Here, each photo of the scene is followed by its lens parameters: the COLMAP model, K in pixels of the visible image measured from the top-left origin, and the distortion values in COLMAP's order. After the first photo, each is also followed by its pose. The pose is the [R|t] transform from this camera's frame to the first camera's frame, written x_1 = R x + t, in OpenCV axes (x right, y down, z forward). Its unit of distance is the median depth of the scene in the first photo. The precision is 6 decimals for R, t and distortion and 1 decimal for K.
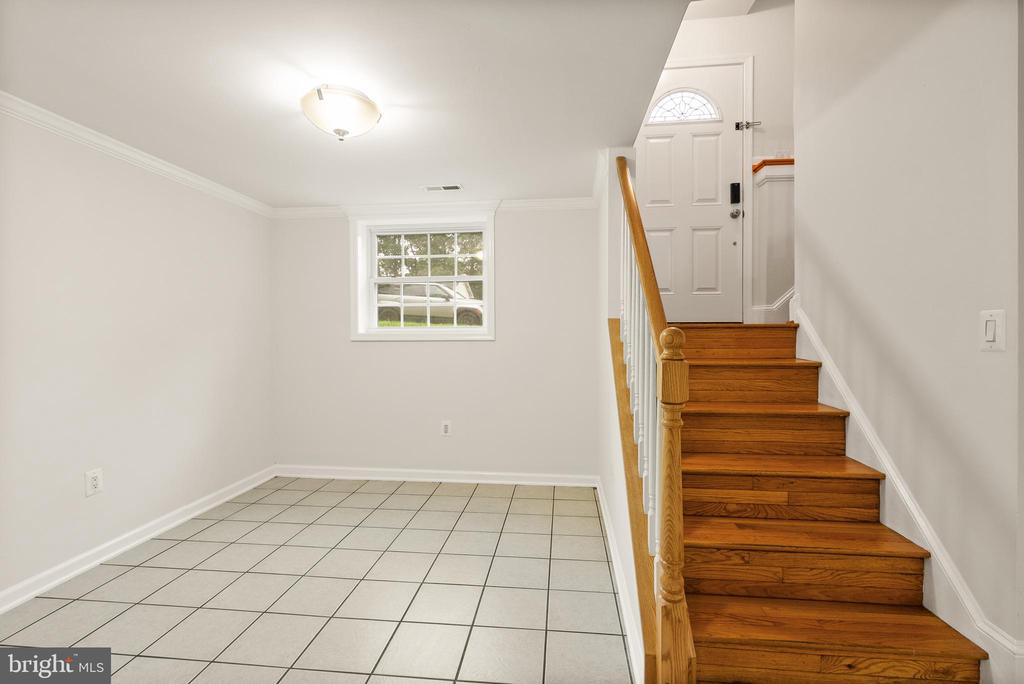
lens RADIAL K [[474.2, 0, 509.2], [0, 474.2, 332.3], [0, 0, 1]] dist [-0.004645, 0.004309]
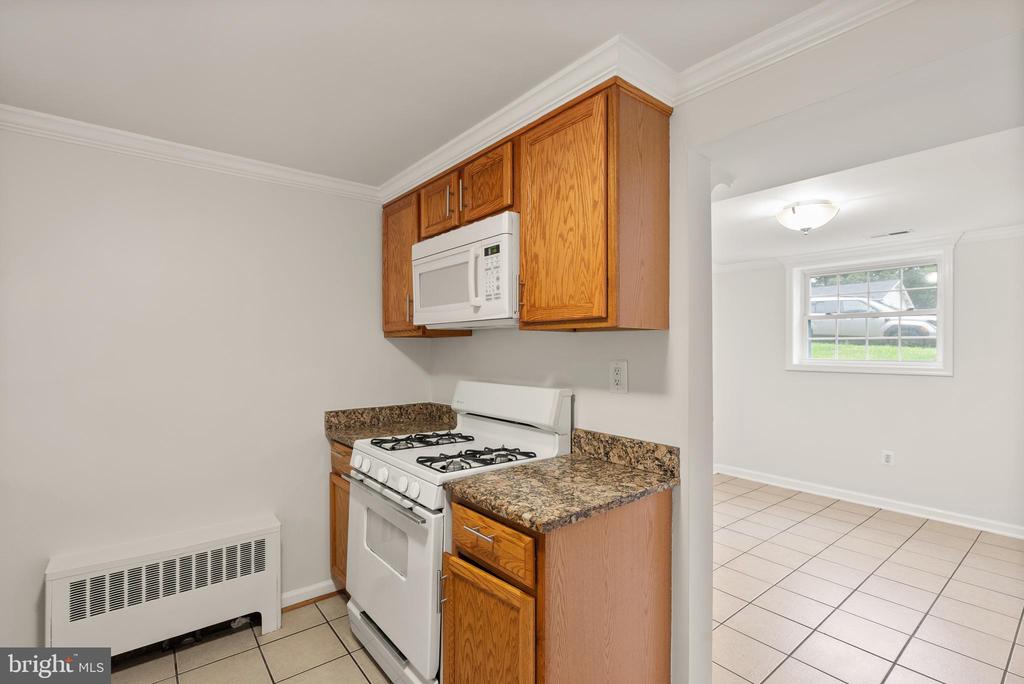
lens RADIAL K [[474.2, 0, 517.5], [0, 474.2, 350.5], [0, 0, 1]] dist [-0.004645, 0.004309]
pose [[0.716069, 0.008182, -0.697981, 0.008406], [-0.007557, 0.999964, 0.003969, -0.032422], [0.697989, 0.002432, 0.716105, -0.317957]]
